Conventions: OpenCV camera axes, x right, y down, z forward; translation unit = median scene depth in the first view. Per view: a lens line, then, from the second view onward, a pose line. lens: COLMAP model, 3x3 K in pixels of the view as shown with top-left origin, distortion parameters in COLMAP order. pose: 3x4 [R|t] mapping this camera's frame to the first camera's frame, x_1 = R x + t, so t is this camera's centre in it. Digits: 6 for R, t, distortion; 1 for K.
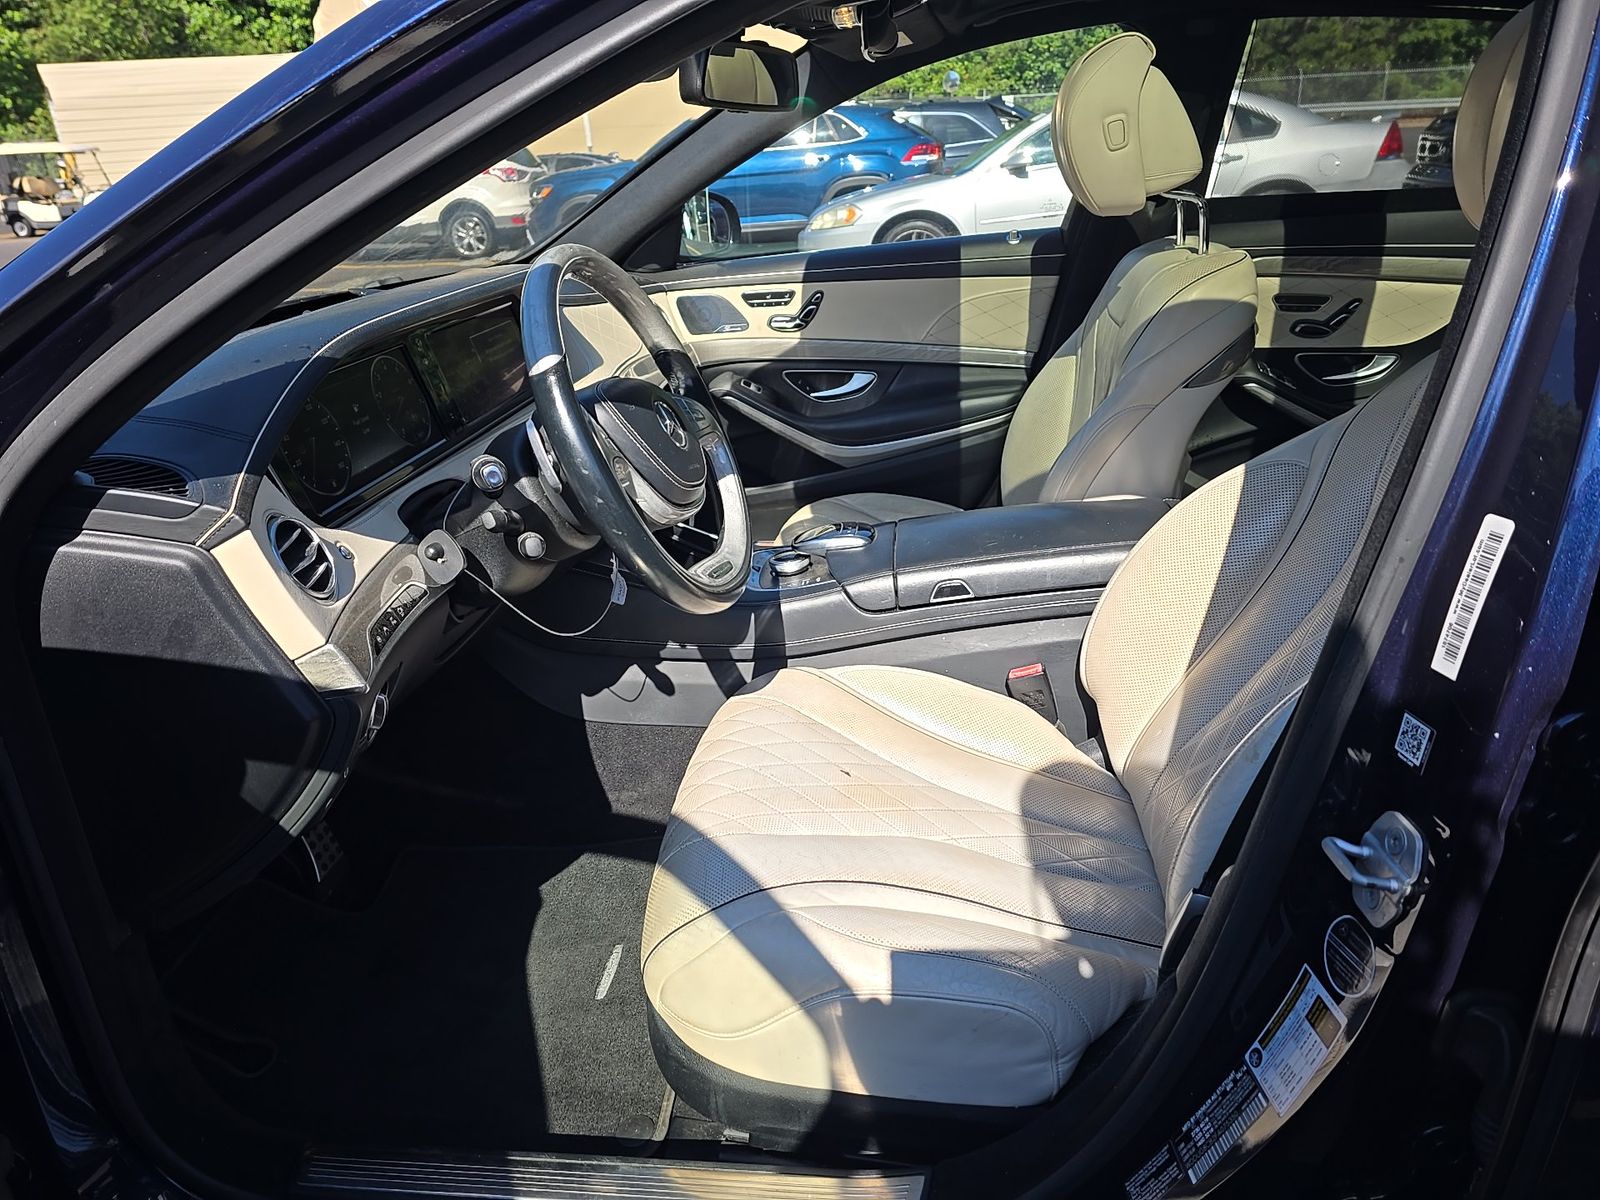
lens RADIAL K [[1086.0, 0, 800.1], [0, 1086.0, 639.1], [0, 0, 1]] dist [0.037272, -0.046156]
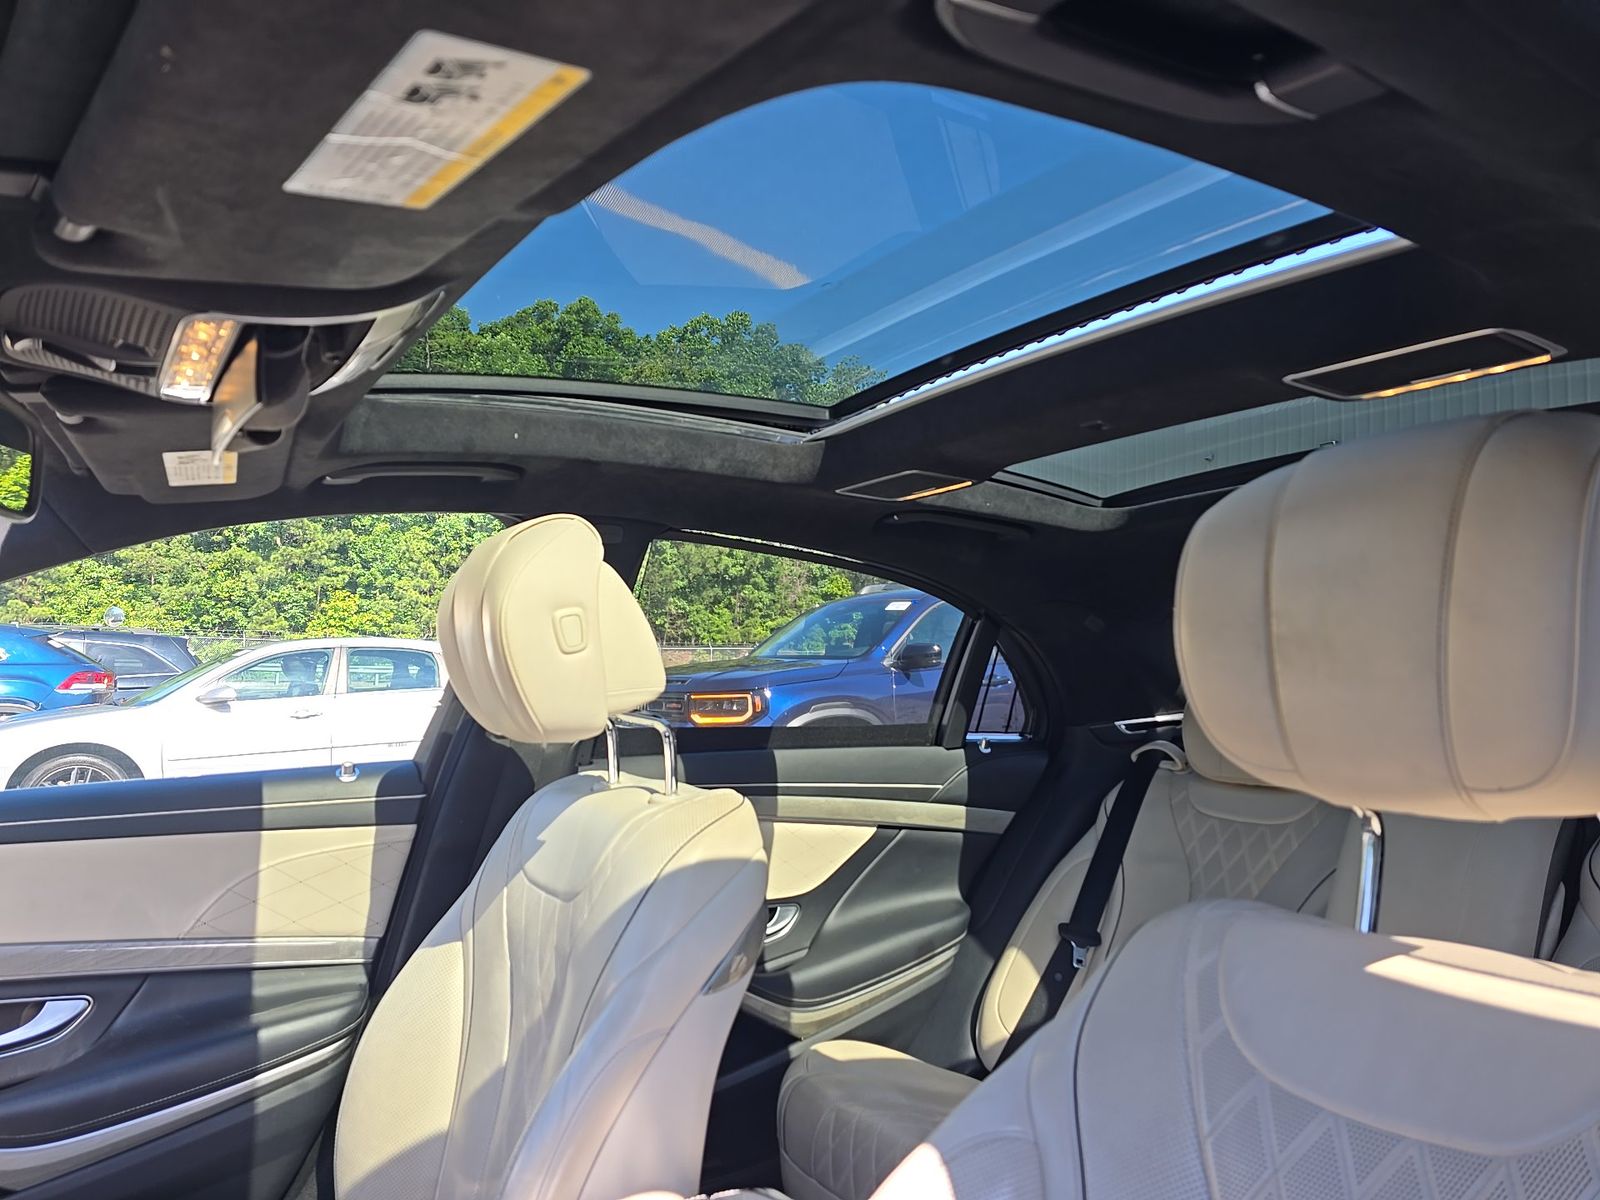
lens RADIAL K [[1086.0, 0, 798.9], [0, 1086.0, 591.6], [0, 0, 1]] dist [0.037272, -0.046156]
pose [[0.766948, 0.114336, 0.631442, -0.030753], [0.215913, 0.880650, -0.421708, -0.111301], [-0.604295, 0.459764, 0.650726, 0.312958]]
